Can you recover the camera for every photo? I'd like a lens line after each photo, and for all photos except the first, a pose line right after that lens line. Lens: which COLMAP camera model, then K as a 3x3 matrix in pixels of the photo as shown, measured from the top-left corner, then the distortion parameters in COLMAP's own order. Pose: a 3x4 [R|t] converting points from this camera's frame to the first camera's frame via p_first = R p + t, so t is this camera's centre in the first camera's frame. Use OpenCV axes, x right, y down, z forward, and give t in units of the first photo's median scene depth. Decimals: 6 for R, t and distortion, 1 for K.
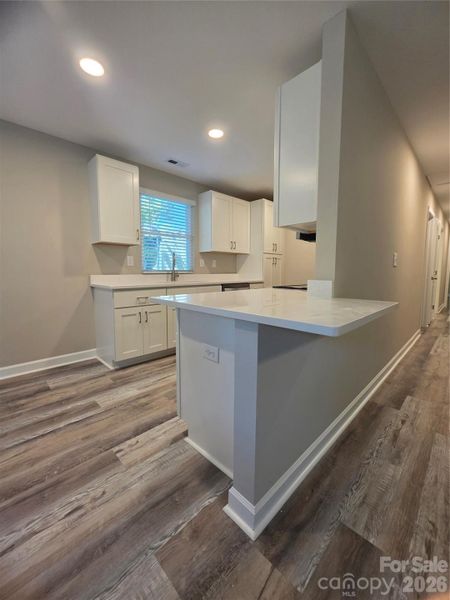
lens RADIAL K [[245.5, 0, 225.7], [0, 245.5, 293.1], [0, 0, 1]] dist [-0.000336, -0.000285]
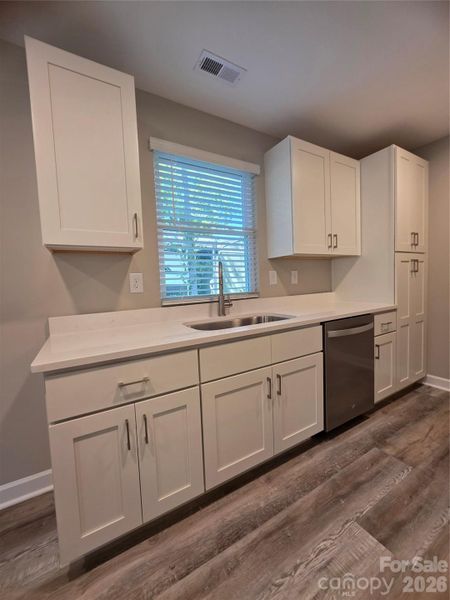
lens RADIAL K [[242.8, 0, 223.3], [0, 242.8, 296.6], [0, 0, 1]] dist [-0.001160, -0.000090]
pose [[0.967589, -0.027224, -0.251060, -0.143378], [0.020814, 0.999387, -0.028153, -0.136610], [0.251672, 0.022015, 0.967562, 0.910713]]
